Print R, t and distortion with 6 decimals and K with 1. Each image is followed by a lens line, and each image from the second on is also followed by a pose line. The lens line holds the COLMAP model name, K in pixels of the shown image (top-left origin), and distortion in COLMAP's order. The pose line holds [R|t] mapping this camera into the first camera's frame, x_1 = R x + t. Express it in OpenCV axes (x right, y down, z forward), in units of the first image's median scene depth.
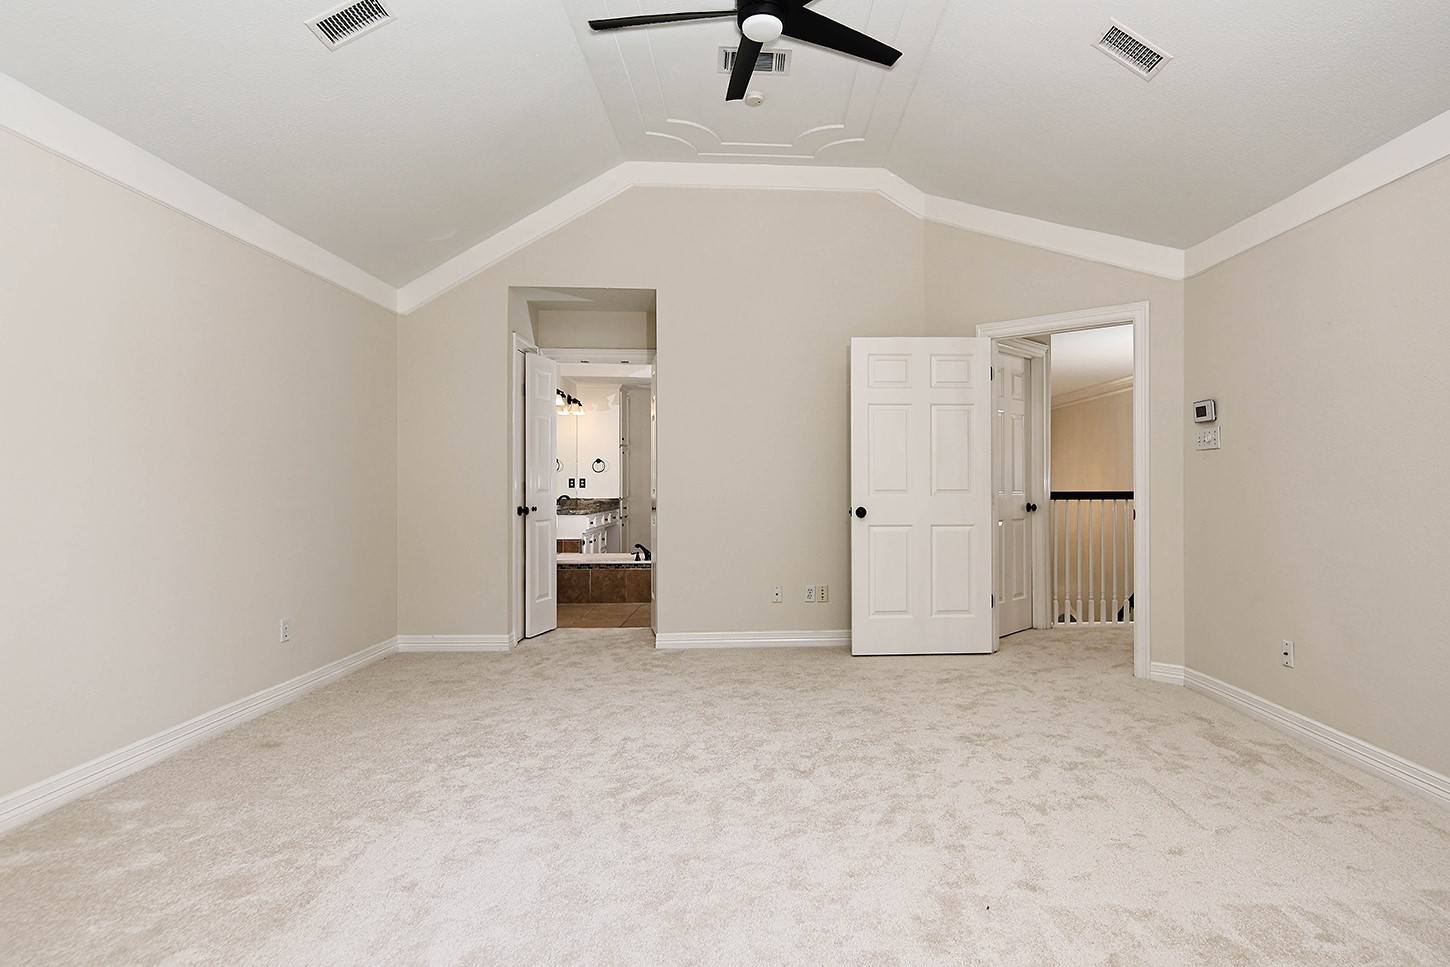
lens RADIAL K [[743.1, 0, 725.0], [0, 743.1, 483.5], [0, 0, 1]] dist [0.000711, -0.000152]
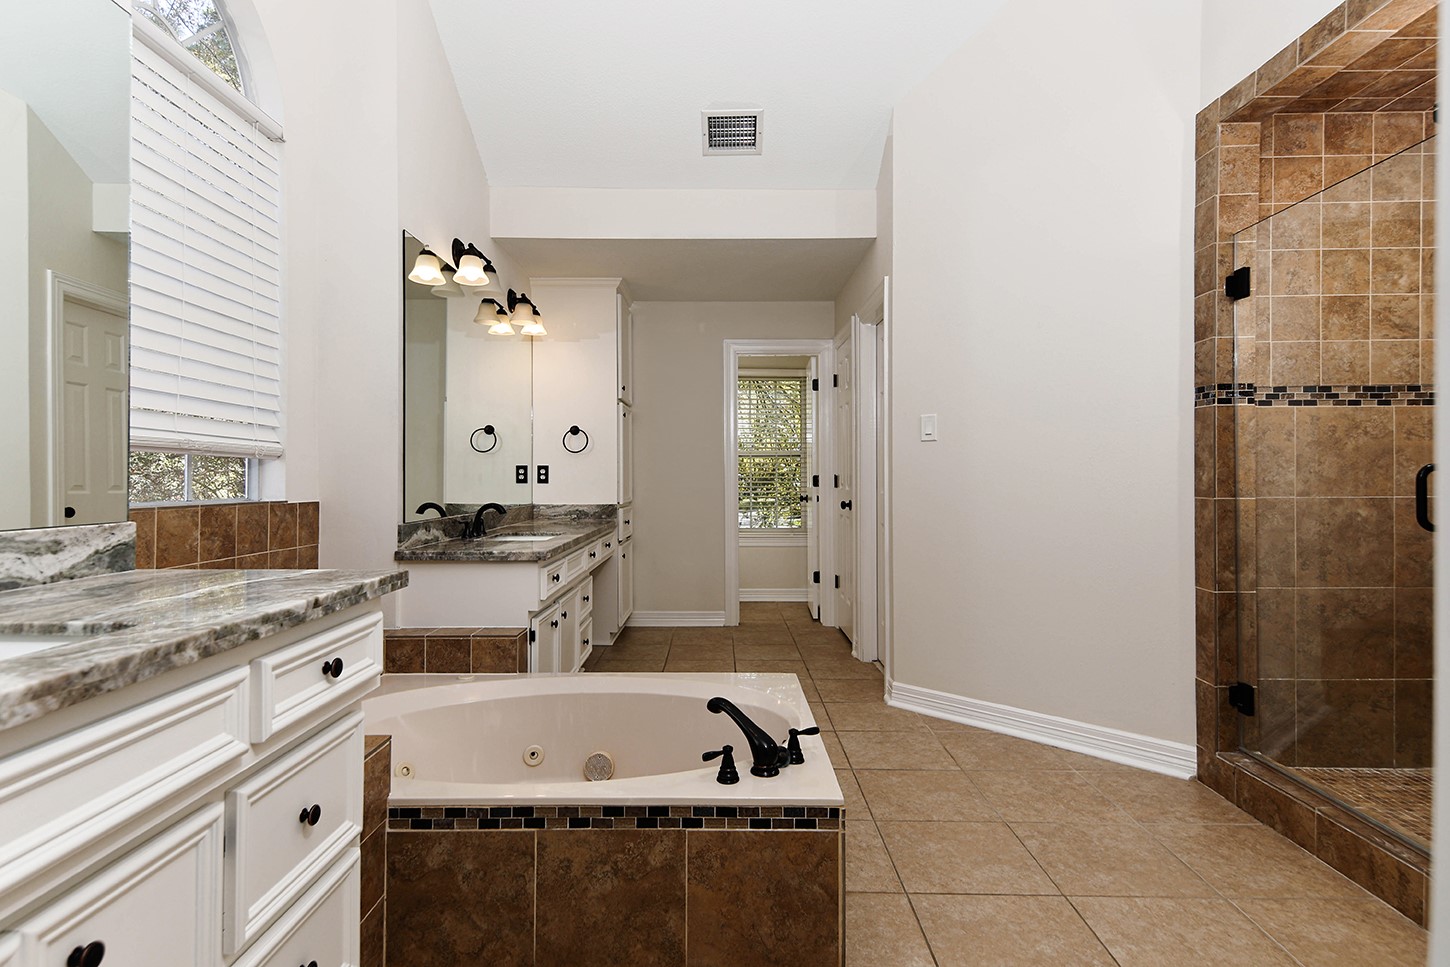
lens RADIAL K [[743.1, 0, 725.0], [0, 743.1, 483.5], [0, 0, 1]] dist [0.000711, -0.000152]
pose [[0.999684, -0.003020, 0.024963, -0.083233], [0.002779, 0.999949, 0.009684, 0.001058], [-0.024991, -0.009612, 0.999641, 0.504594]]
